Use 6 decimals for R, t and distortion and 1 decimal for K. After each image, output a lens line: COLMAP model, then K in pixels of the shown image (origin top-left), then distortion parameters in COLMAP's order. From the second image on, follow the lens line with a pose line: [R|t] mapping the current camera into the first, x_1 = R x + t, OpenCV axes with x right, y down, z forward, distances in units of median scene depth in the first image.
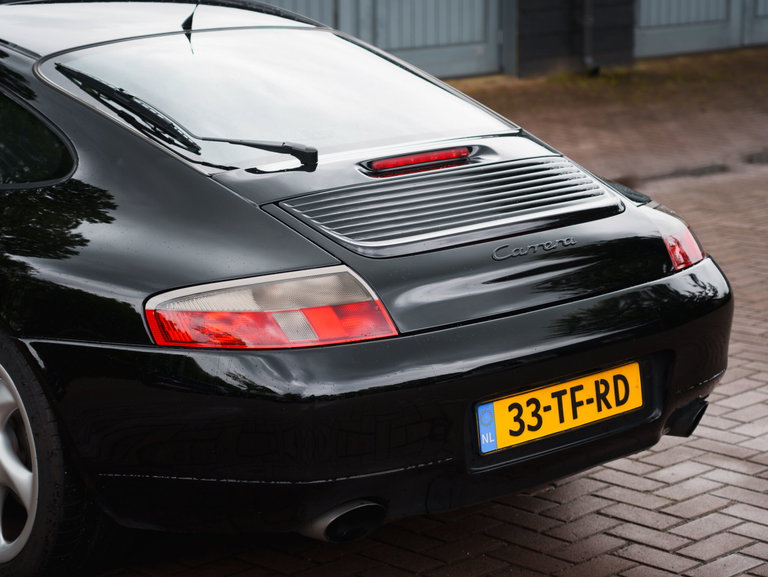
lens RADIAL K [[1792.4, 0, 384.0], [0, 1792.4, 288.5], [0, 0, 1]] dist [-0.031697, 0.707958]
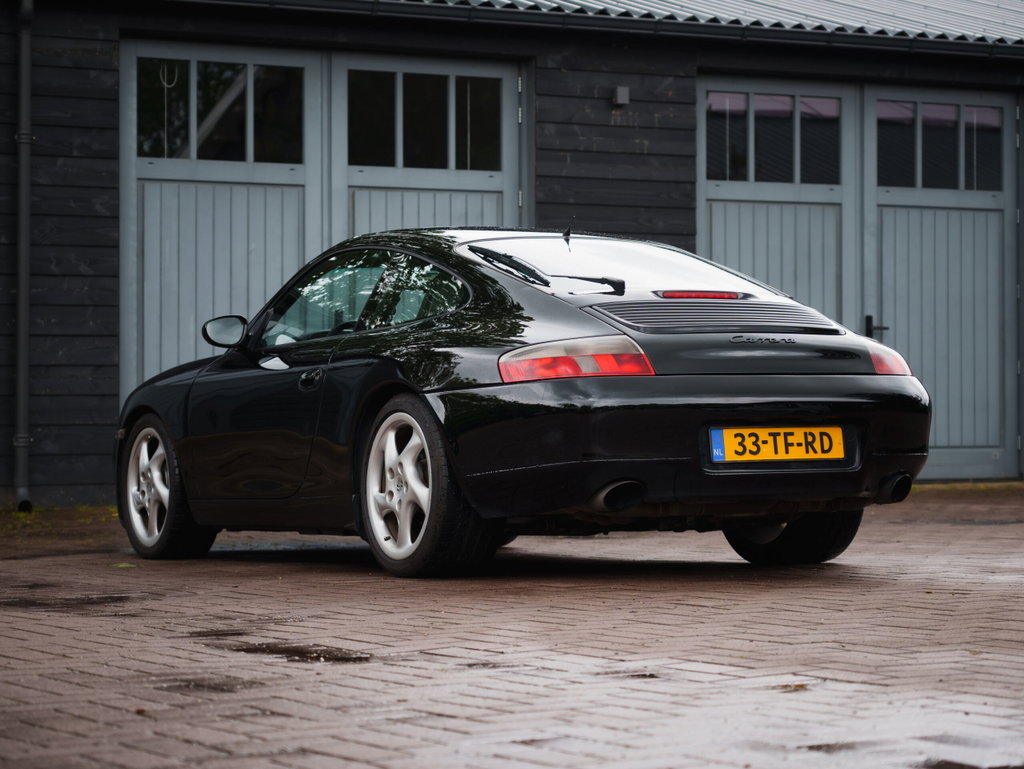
lens RADIAL K [[2253.1, 0, 509.4], [0, 2253.1, 412.5], [0, 0, 1]] dist [-0.002418, 0.650292]
pose [[0.972417, 0.004726, -0.233203, 0.315076], [-0.055400, 0.975865, -0.211229, 0.441242], [0.226576, 0.218322, 0.949210, -0.809987]]
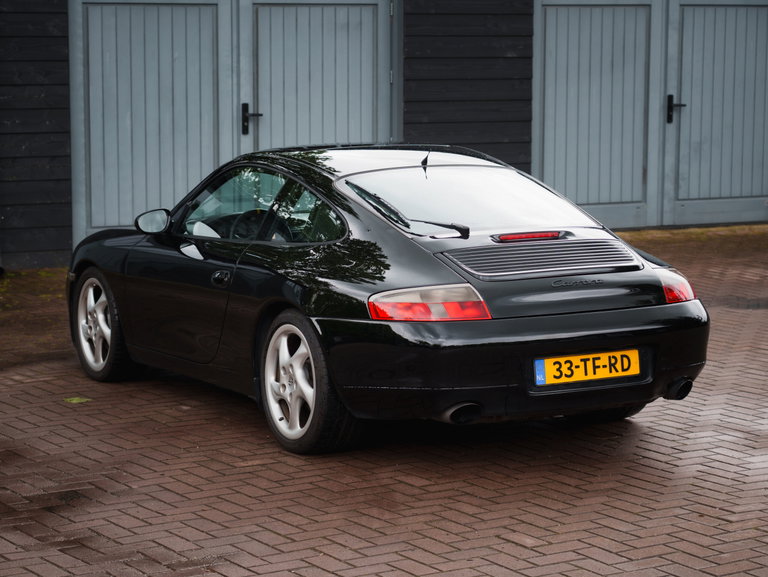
lens RADIAL K [[1792.4, 0, 384.0], [0, 1792.4, 288.5], [0, 0, 1]] dist [-0.031697, 0.707958]
pose [[0.972060, 0.041440, -0.231045, 0.320355], [-0.060692, 0.995194, -0.076852, 0.139912], [0.226750, 0.088728, 0.969903, -0.868427]]
